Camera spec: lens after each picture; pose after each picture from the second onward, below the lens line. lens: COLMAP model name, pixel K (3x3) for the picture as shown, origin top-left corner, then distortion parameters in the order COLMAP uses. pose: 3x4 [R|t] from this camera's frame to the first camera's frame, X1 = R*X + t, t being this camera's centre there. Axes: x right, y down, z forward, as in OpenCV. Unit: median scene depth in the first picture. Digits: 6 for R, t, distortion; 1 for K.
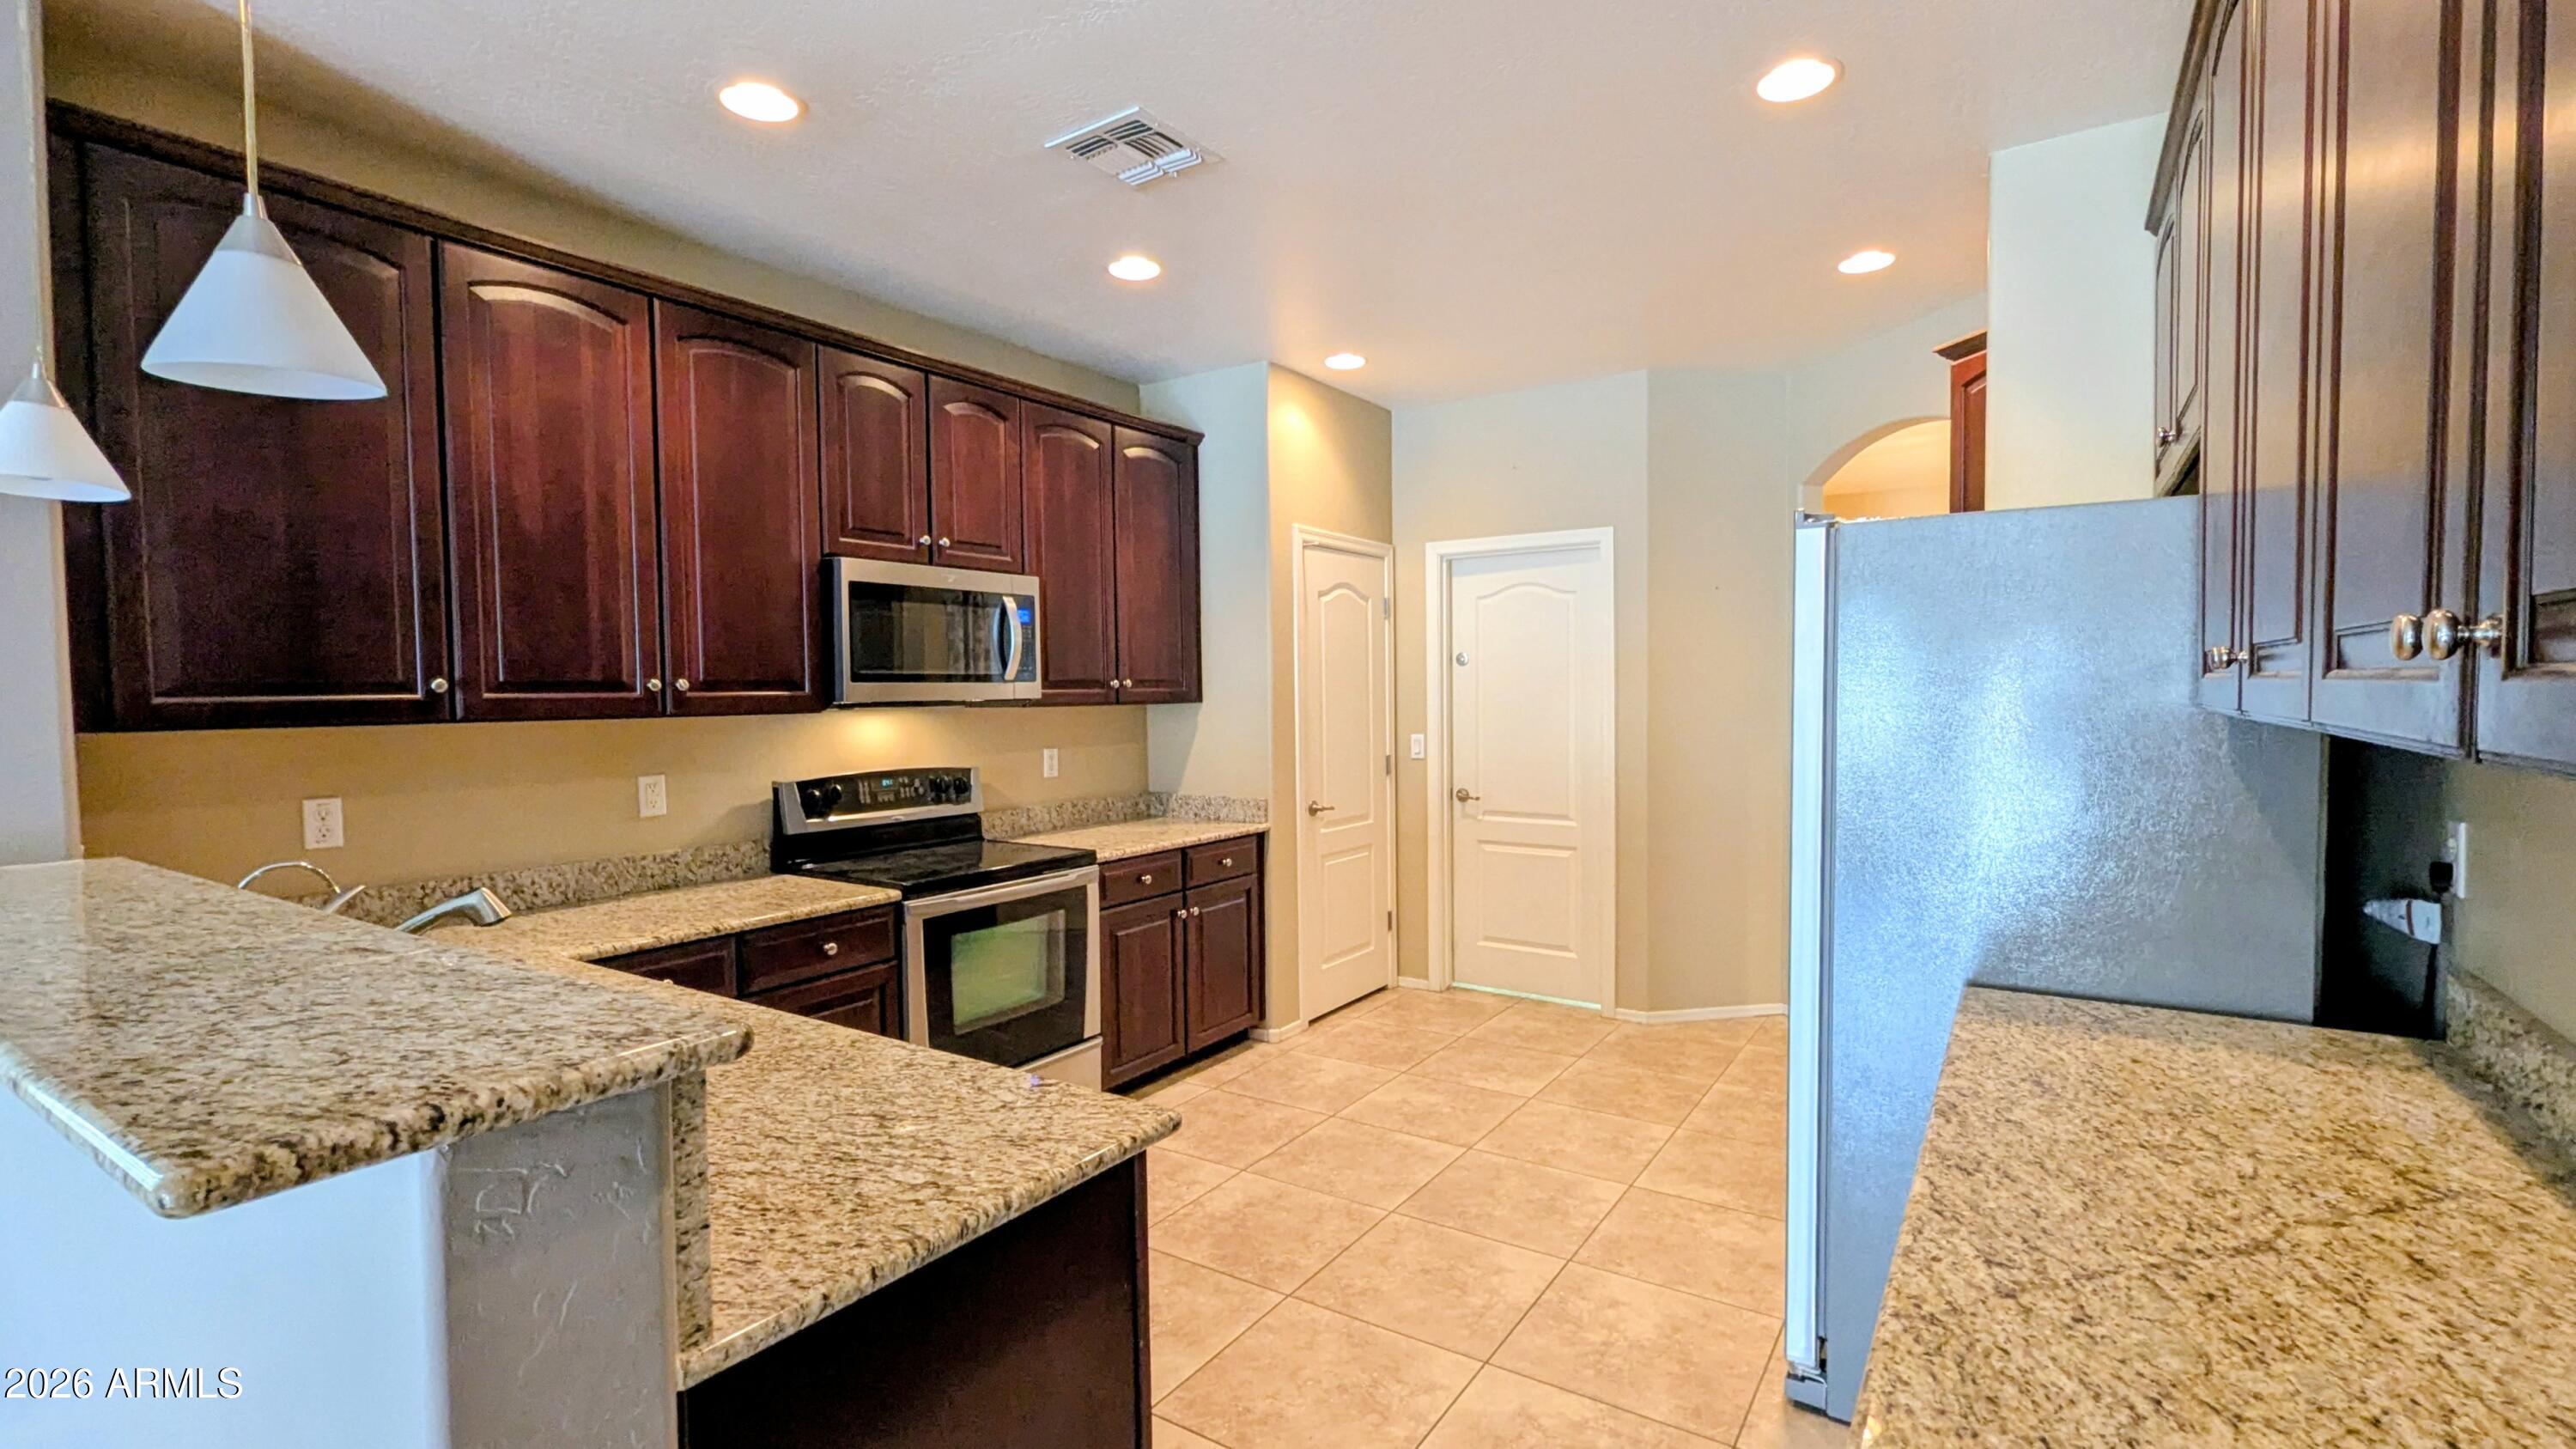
lens RADIAL K [[1125.7, 0, 1297.5], [0, 1125.7, 733.5], [0, 0, 1]] dist [0.001200, 0.000460]
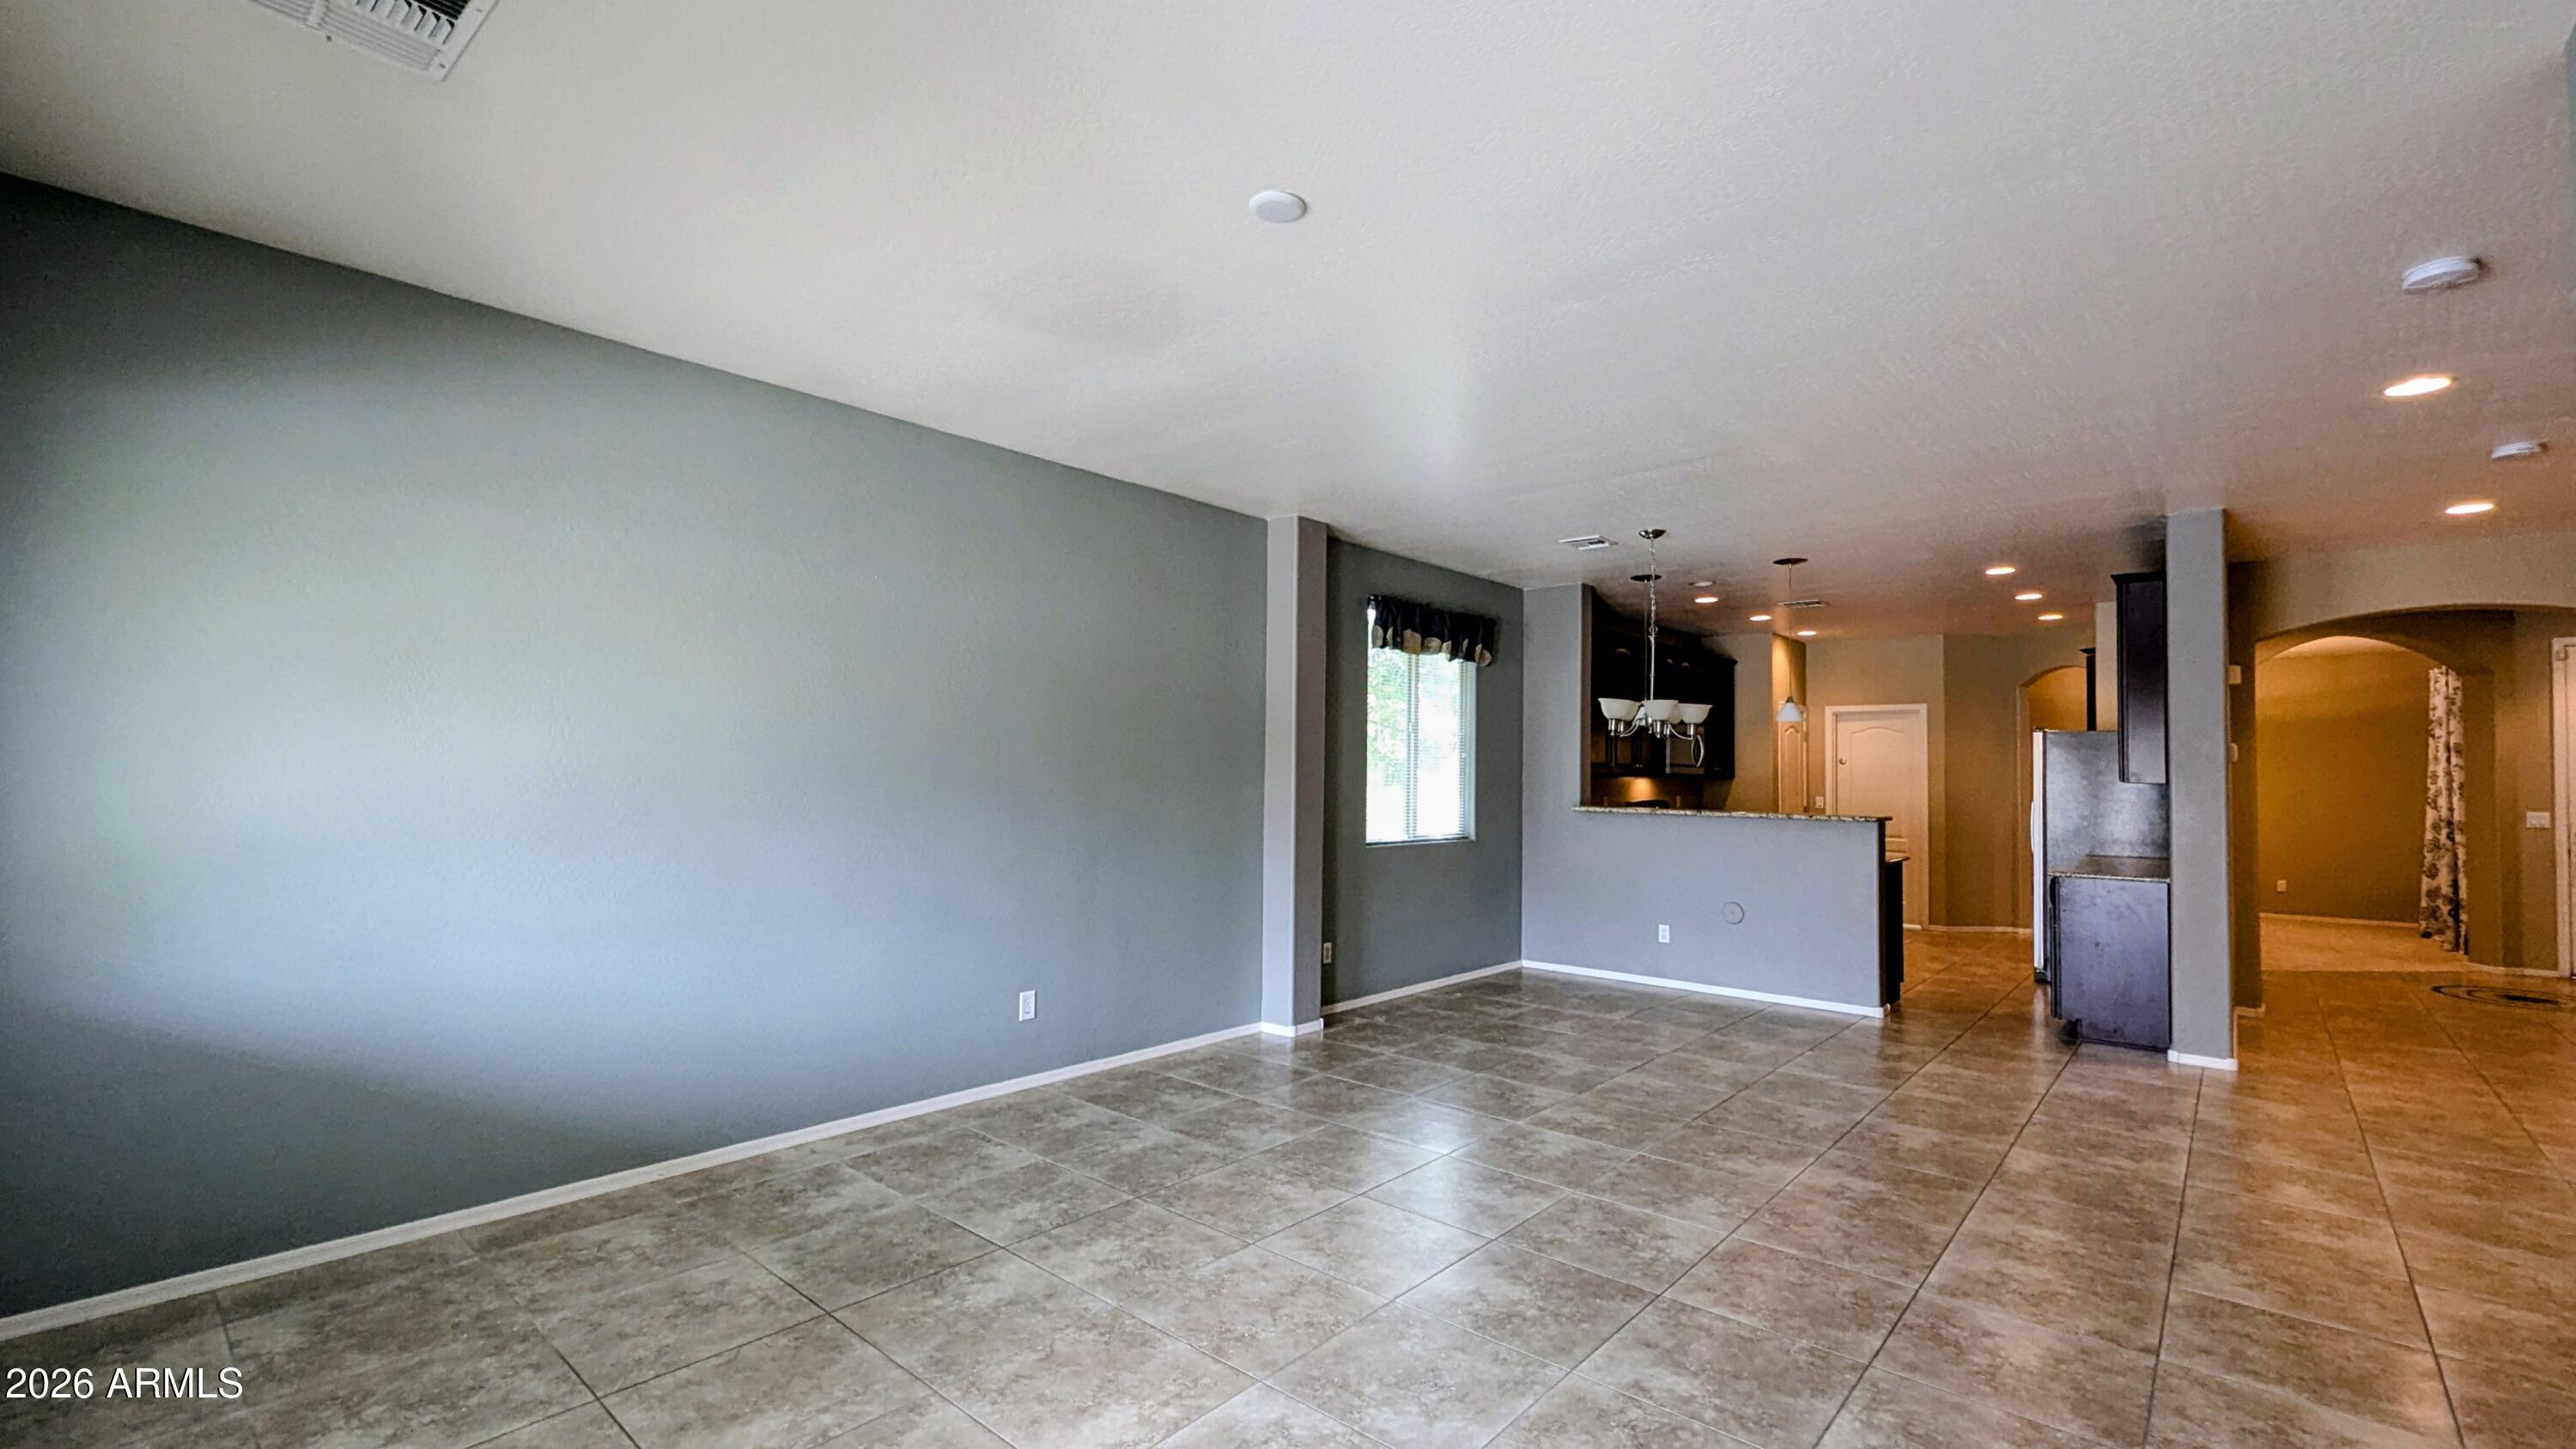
lens RADIAL K [[1110.7, 0, 1290.0], [0, 1110.7, 728.2], [0, 0, 1]] dist [-0.003475, -0.000767]
pose [[0.992076, 0.022097, -0.123685, -0.954908], [-0.031873, 0.996473, -0.077622, 0.101043], [0.121533, 0.080949, 0.989281, -1.806049]]
